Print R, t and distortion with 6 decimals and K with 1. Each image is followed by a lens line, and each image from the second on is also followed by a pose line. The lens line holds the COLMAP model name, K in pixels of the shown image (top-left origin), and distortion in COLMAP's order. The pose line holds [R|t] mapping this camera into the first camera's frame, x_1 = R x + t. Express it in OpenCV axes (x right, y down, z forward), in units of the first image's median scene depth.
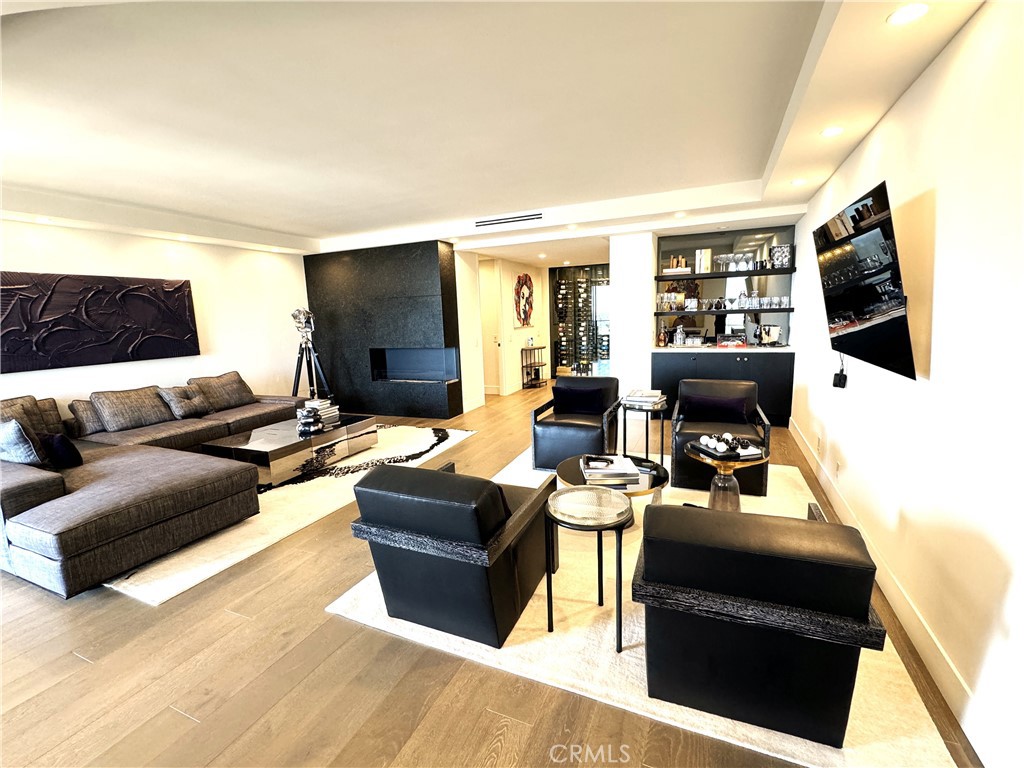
lens RADIAL K [[456.7, 0, 513.0], [0, 456.7, 381.9], [0, 0, 1]] dist [-0.001063, 0.000017]
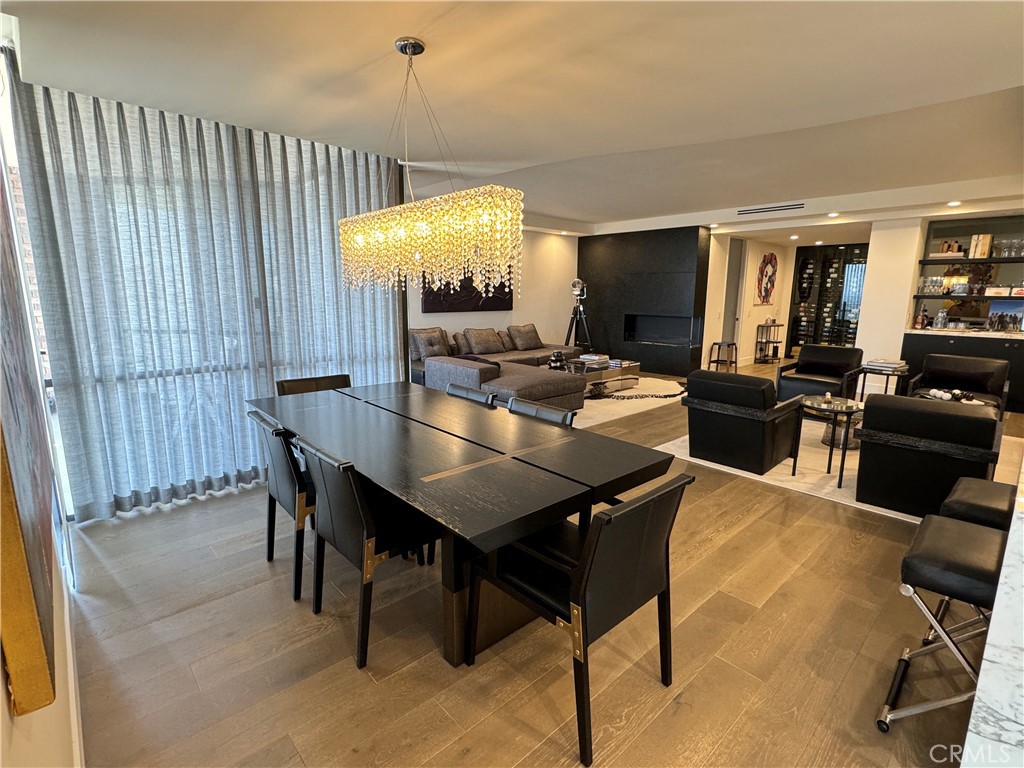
lens RADIAL K [[492.7, 0, 512.0], [0, 492.7, 384.0], [0, 0, 1]] dist [0.000012, -0.000643]
pose [[0.917474, 0.115343, -0.380707, -0.073343], [-0.098359, 0.993101, 0.063843, 0.062453], [0.385444, -0.021128, 0.922489, -0.364385]]
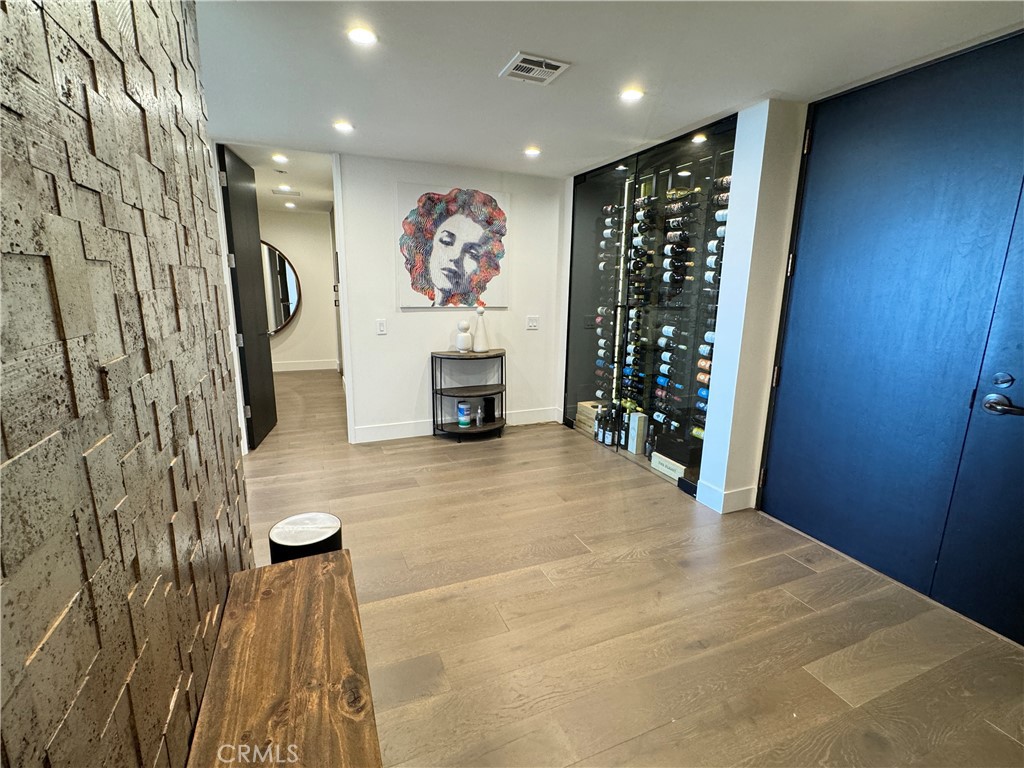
lens RADIAL K [[465.9, 0, 512.0], [0, 465.9, 384.0], [0, 0, 1]] dist [0.000684, -0.000194]
pose [[0.736888, 0.187540, -0.649481, 0.542566], [-0.141528, 0.982256, 0.123055, -0.153070], [0.661034, 0.001241, 0.750355, 0.945860]]
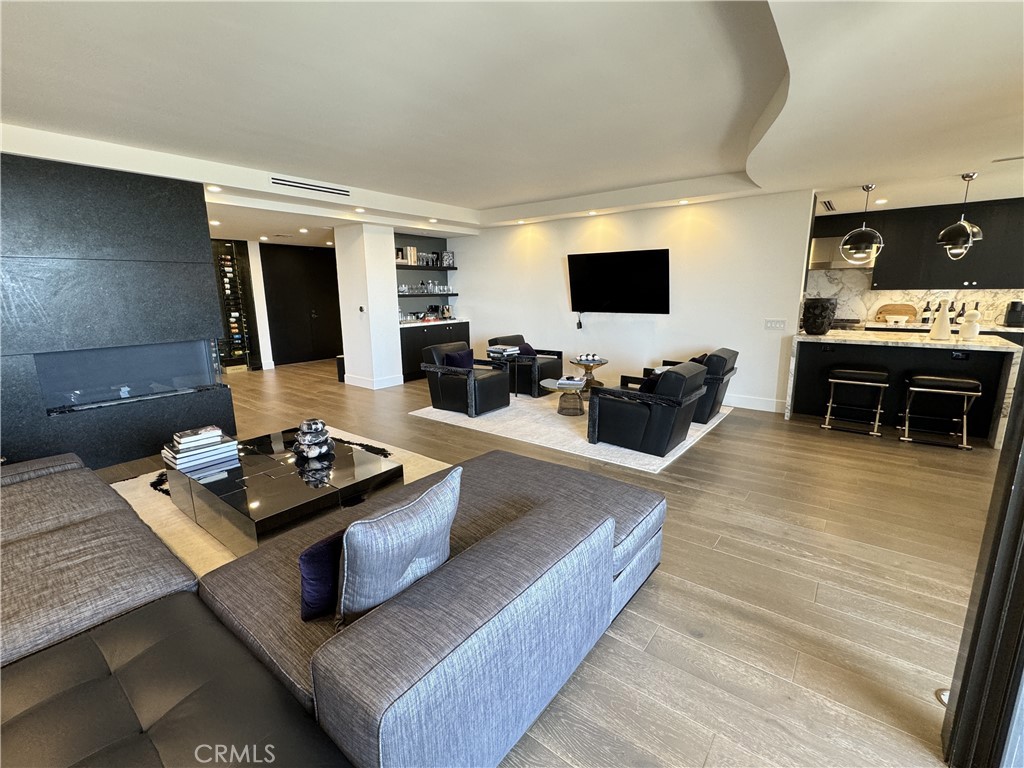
lens RADIAL K [[456.7, 0, 513.0], [0, 456.7, 381.9], [0, 0, 1]] dist [-0.001063, 0.000017]
pose [[0.248917, -0.158281, 0.955504, -0.726517], [0.146076, 0.981406, 0.124518, -0.027955], [-0.957446, 0.108581, 0.267410, 0.369003]]
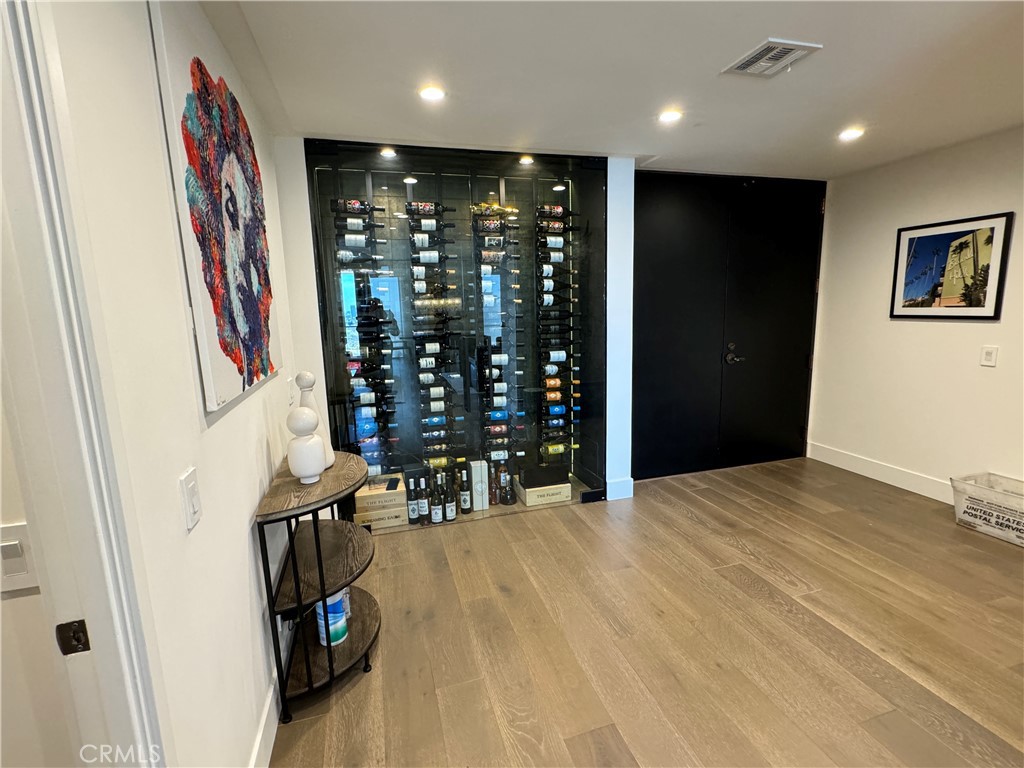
lens RADIAL K [[465.9, 0, 512.0], [0, 465.9, 384.0], [0, 0, 1]] dist [0.000684, -0.000194]
pose [[0.759359, -0.093618, 0.643901, -0.022836], [0.097323, 0.994805, 0.029863, -0.161026], [-0.643352, 0.039990, 0.764526, 1.095515]]
